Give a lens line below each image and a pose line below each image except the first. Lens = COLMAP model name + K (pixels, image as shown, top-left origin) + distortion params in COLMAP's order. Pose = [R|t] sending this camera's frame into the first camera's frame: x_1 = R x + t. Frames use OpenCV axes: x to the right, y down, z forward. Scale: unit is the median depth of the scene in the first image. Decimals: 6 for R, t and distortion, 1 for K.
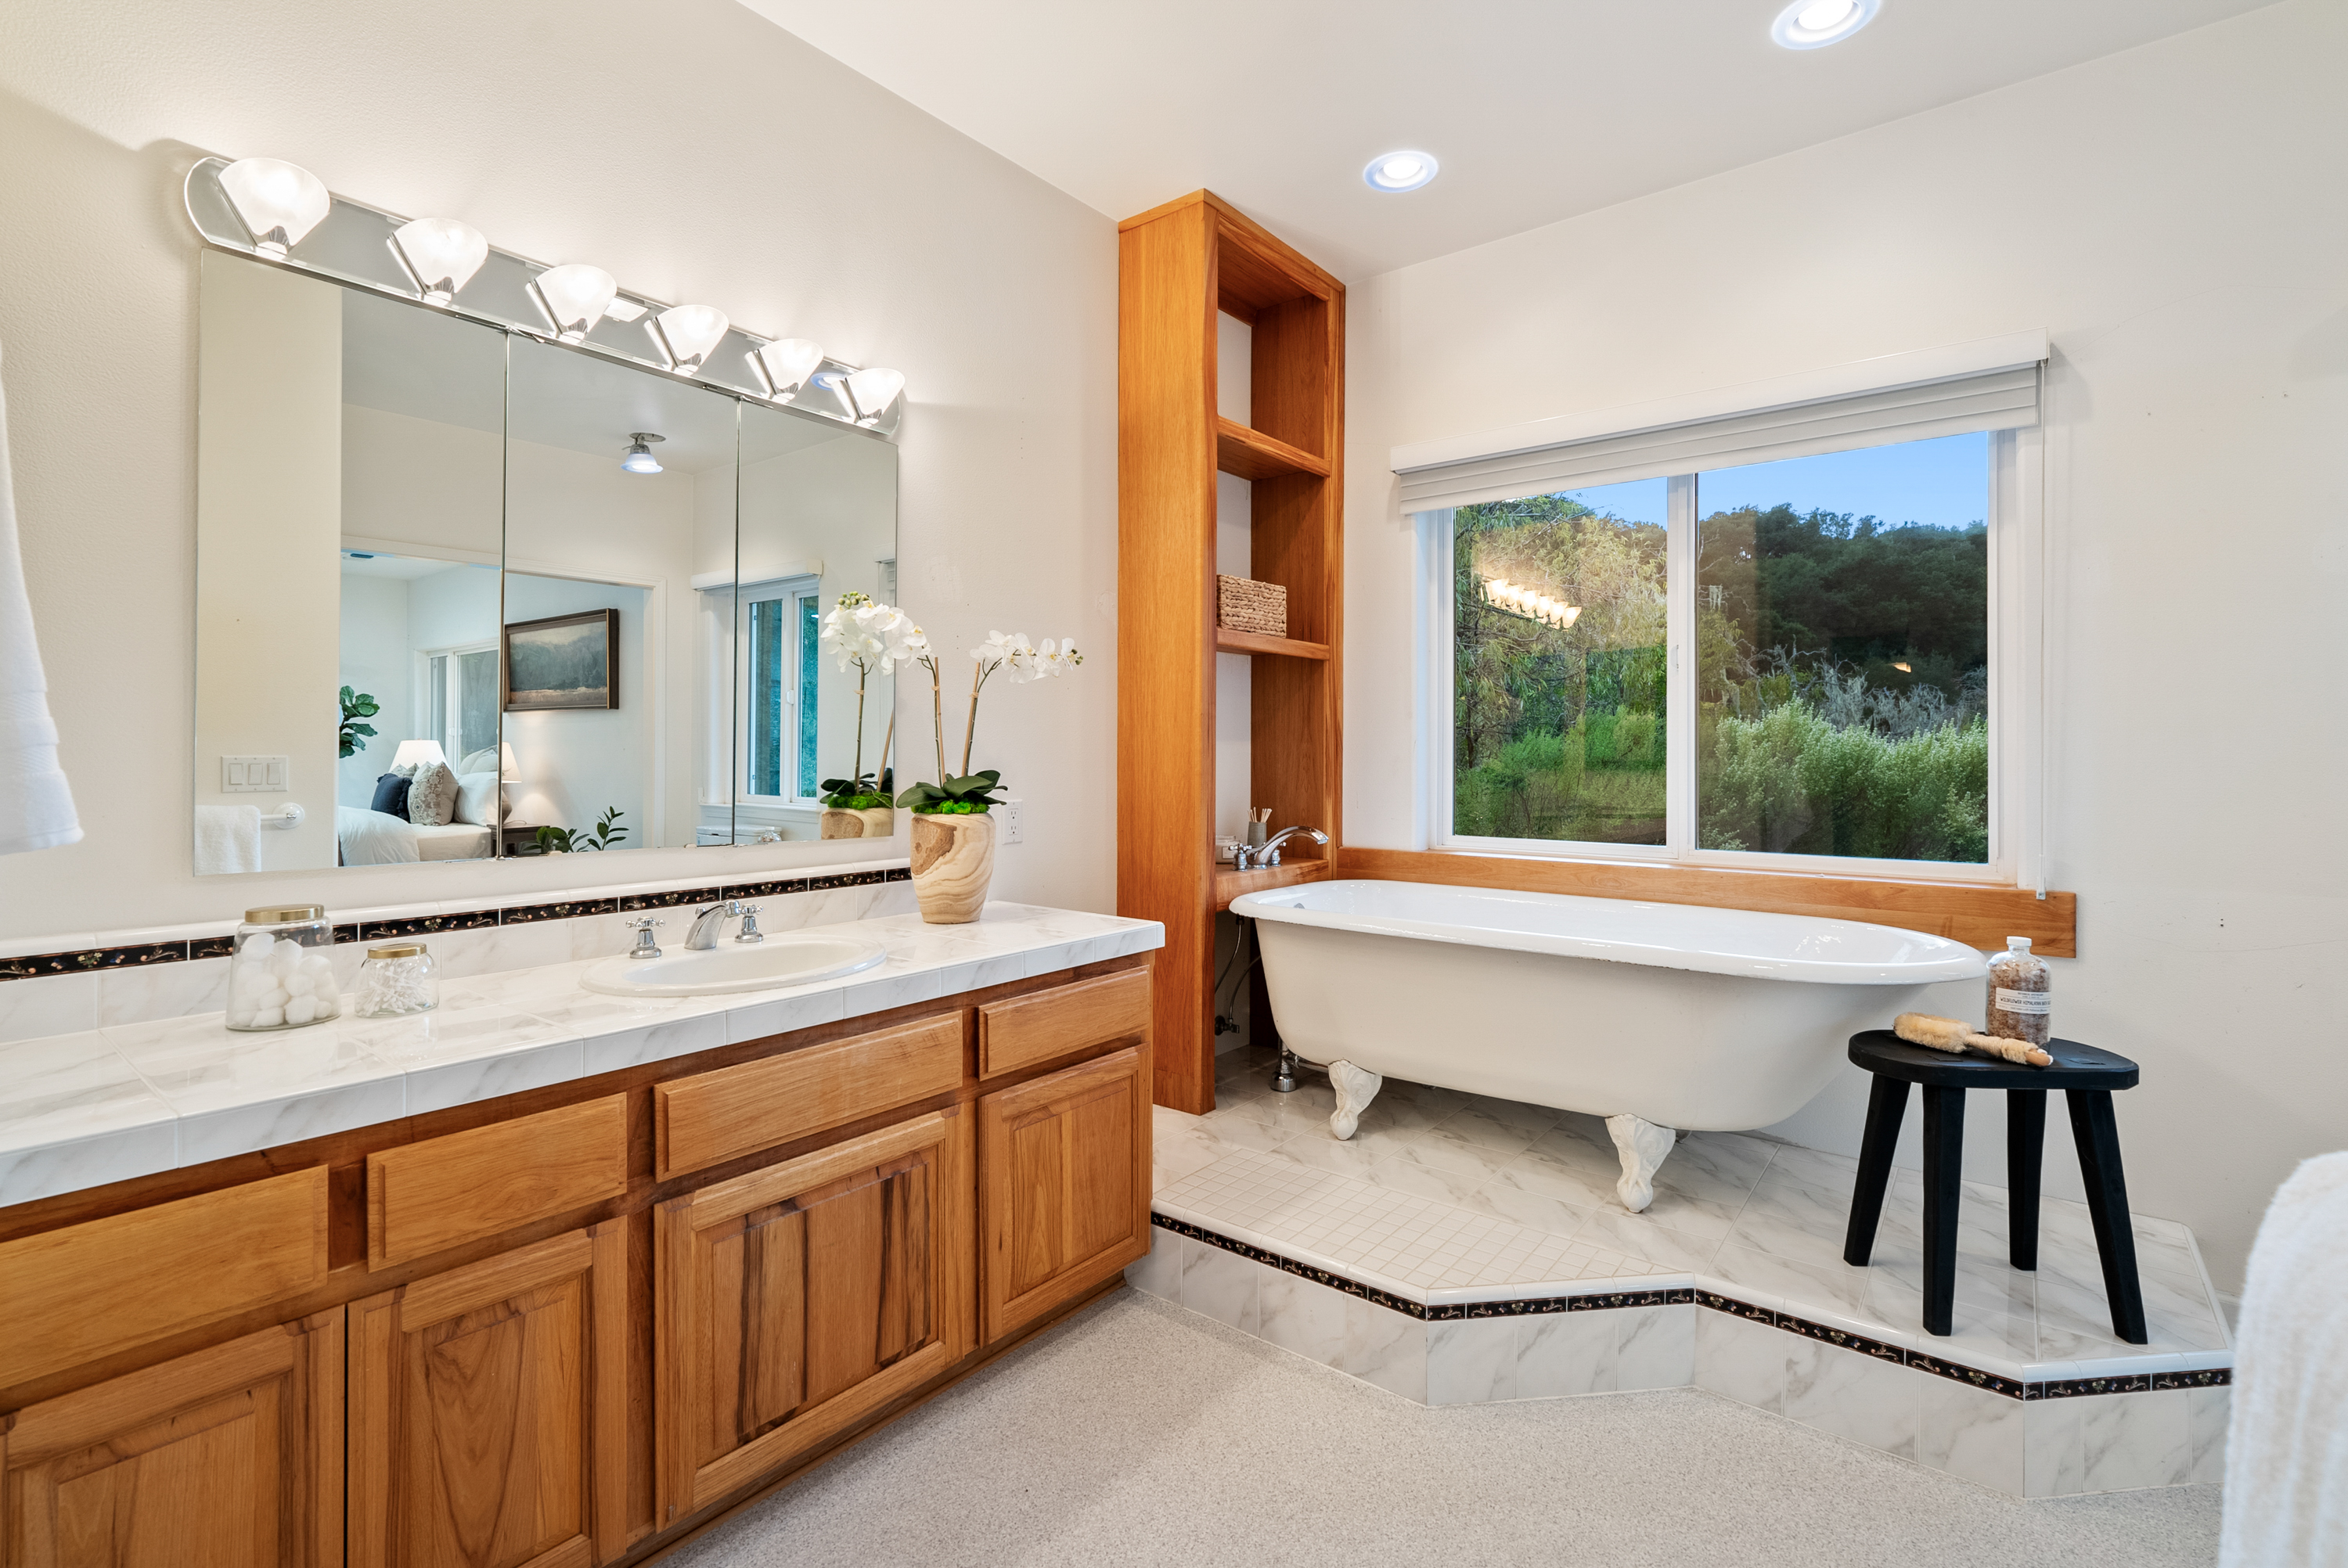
lens RADIAL K [[1089.9, 0, 1174.0], [0, 1089.9, 784.0], [0, 0, 1]] dist [-0.000516, -0.000014]
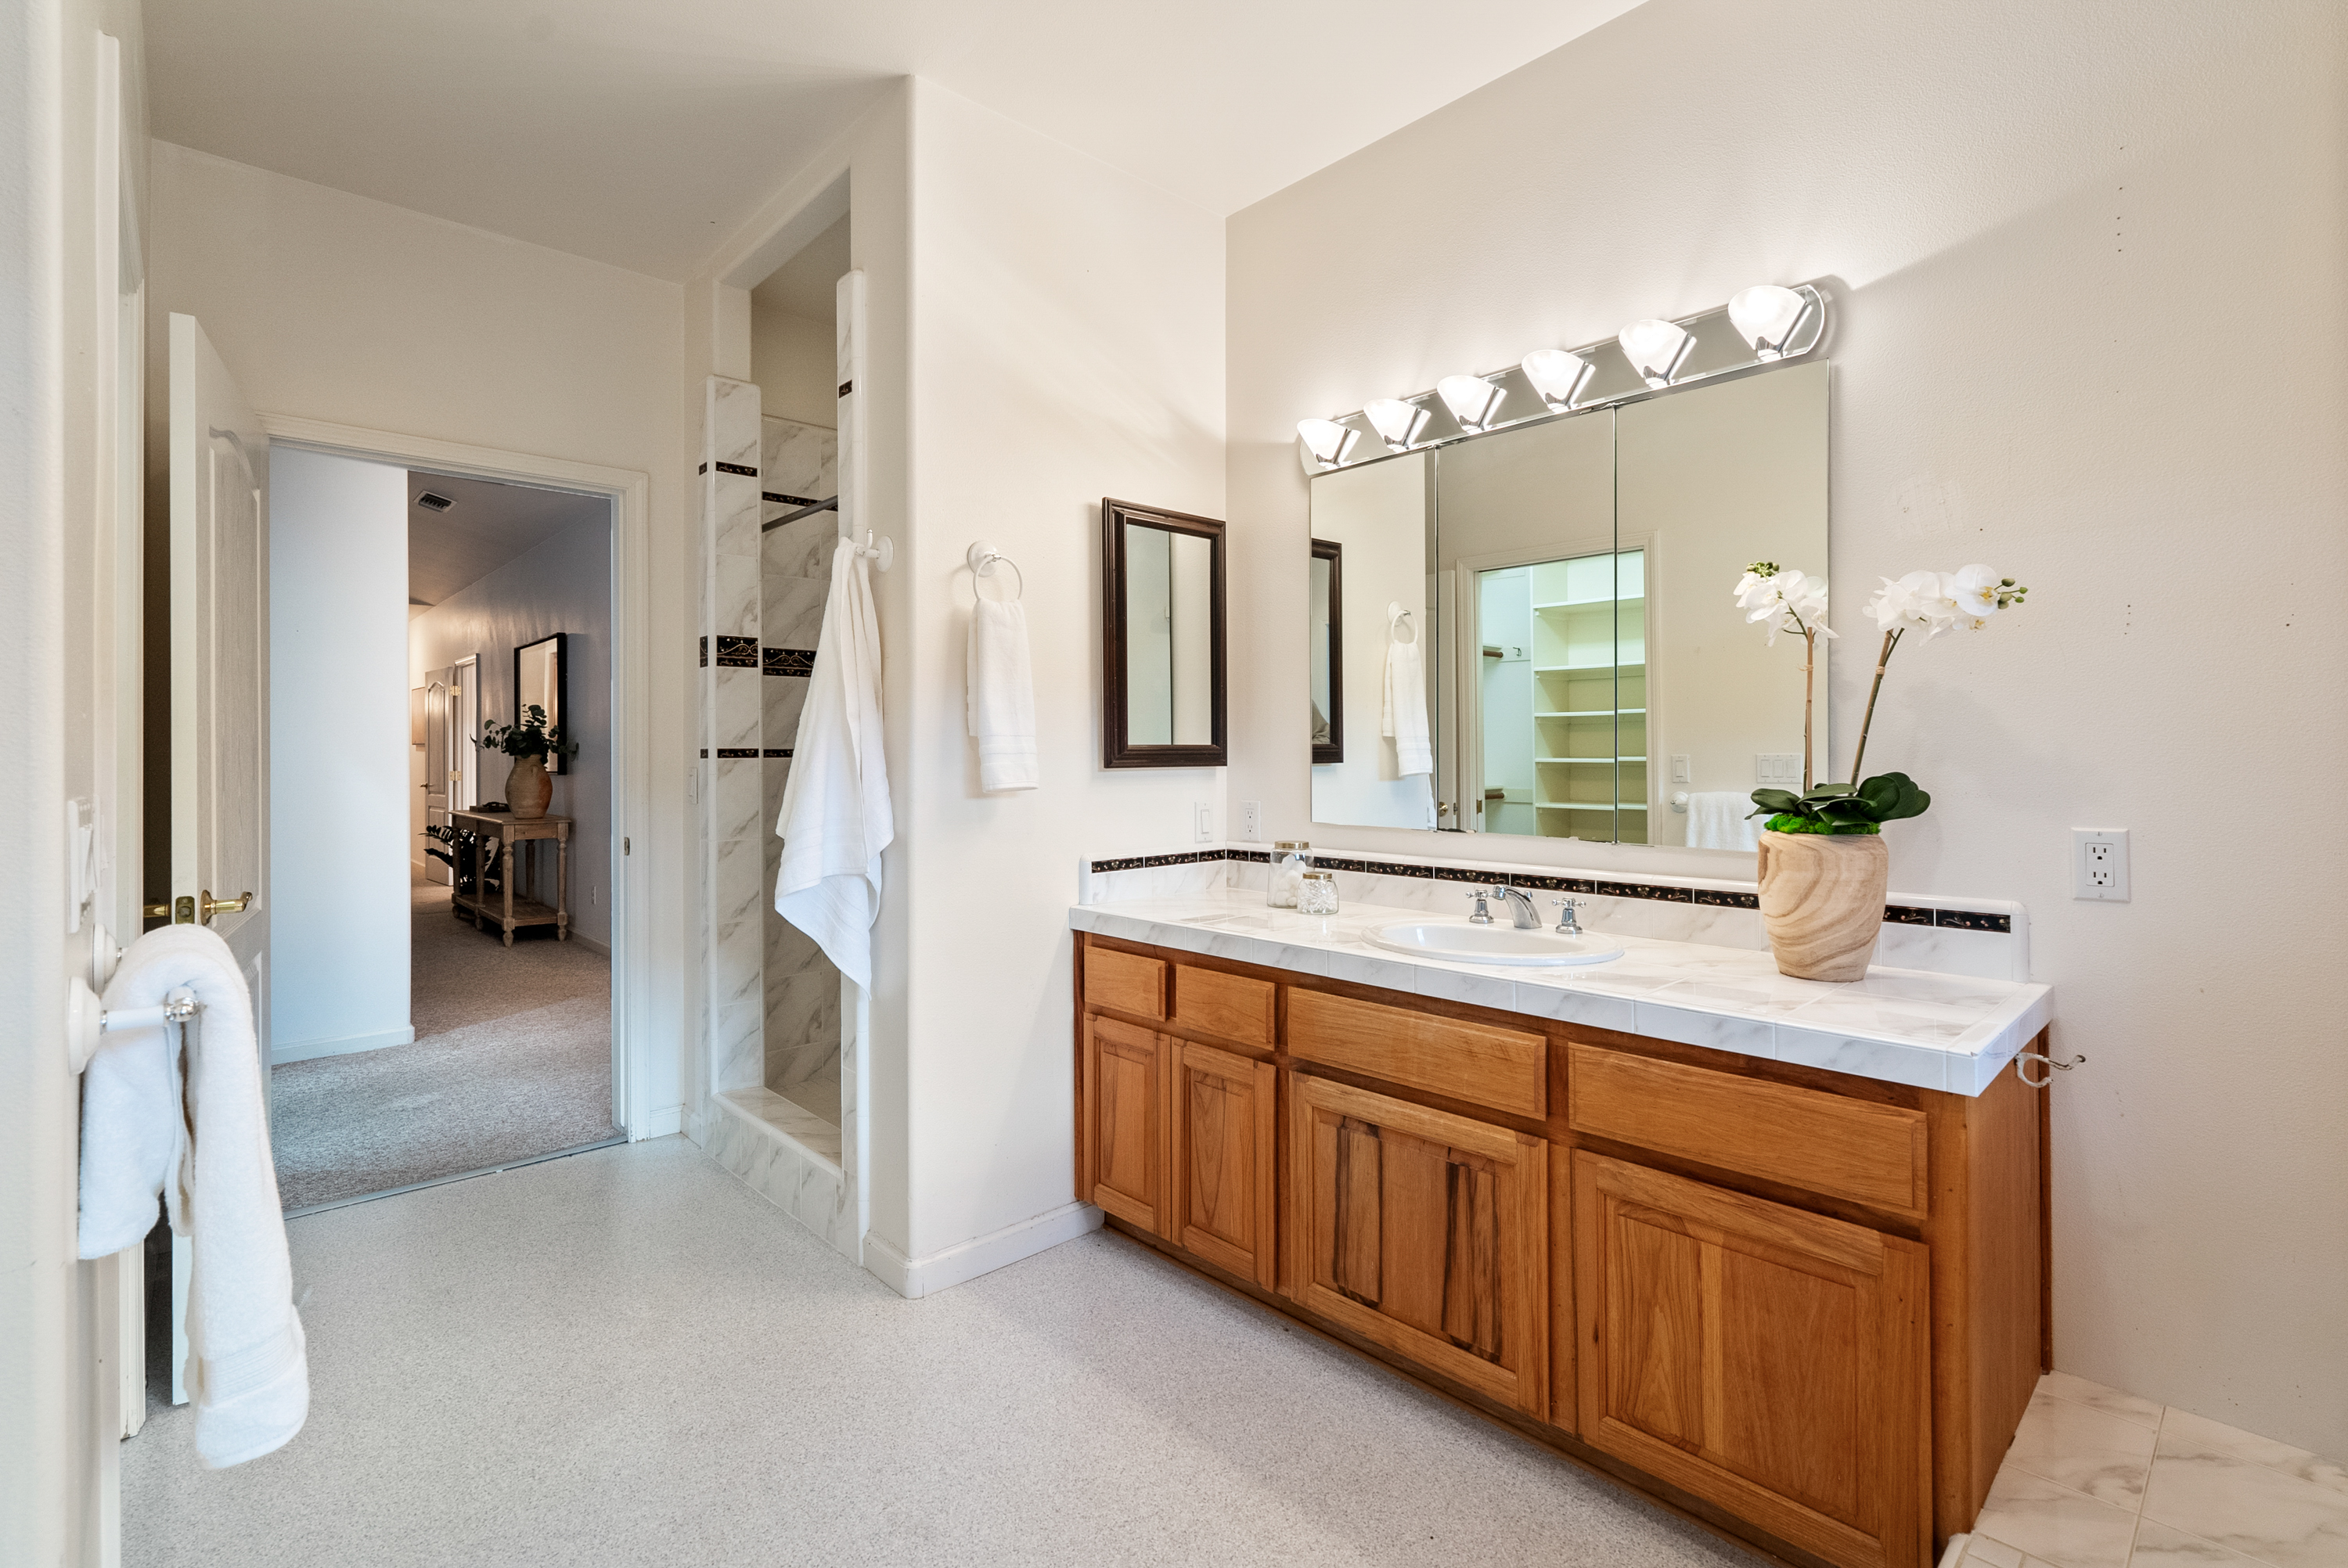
lens RADIAL K [[1082.5, 0, 1184.1], [0, 1082.5, 729.0], [0, 0, 1]] dist [-0.002421, 0.000508]
pose [[-0.153063, -0.017247, -0.988066, 0.825968], [-0.017806, 0.999733, -0.014692, -0.037323], [0.988056, 0.015345, -0.153329, 0.908135]]
